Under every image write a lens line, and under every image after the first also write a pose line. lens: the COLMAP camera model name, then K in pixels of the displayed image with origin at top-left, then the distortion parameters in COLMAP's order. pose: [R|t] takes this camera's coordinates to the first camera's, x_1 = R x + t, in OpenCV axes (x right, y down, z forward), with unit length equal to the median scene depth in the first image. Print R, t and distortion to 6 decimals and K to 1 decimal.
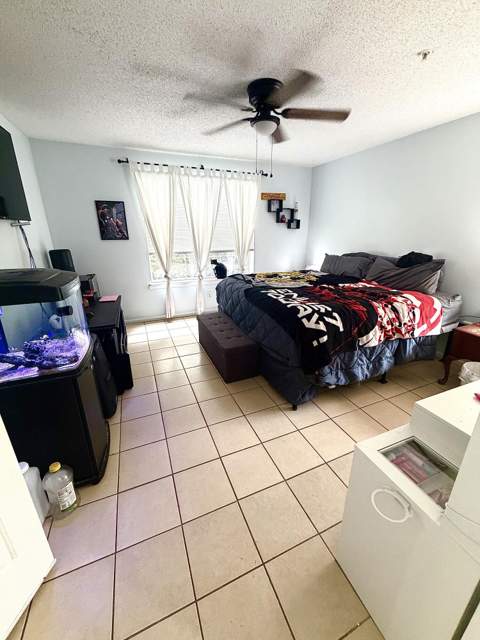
lens RADIAL K [[254.1, 0, 241.5], [0, 254.1, 317.6], [0, 0, 1]] dist [0.000432, 0.000304]
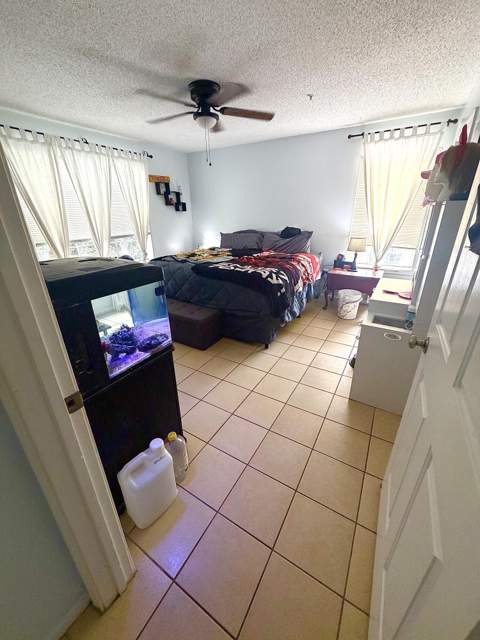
lens RADIAL K [[254.1, 0, 235.3], [0, 254.1, 319.0], [0, 0, 1]] dist [0.000432, 0.000304]
pose [[0.816719, -0.234873, 0.527072, -0.402006], [0.201059, 0.972003, 0.121593, 0.009865], [-0.540875, 0.006666, 0.841077, -0.027809]]
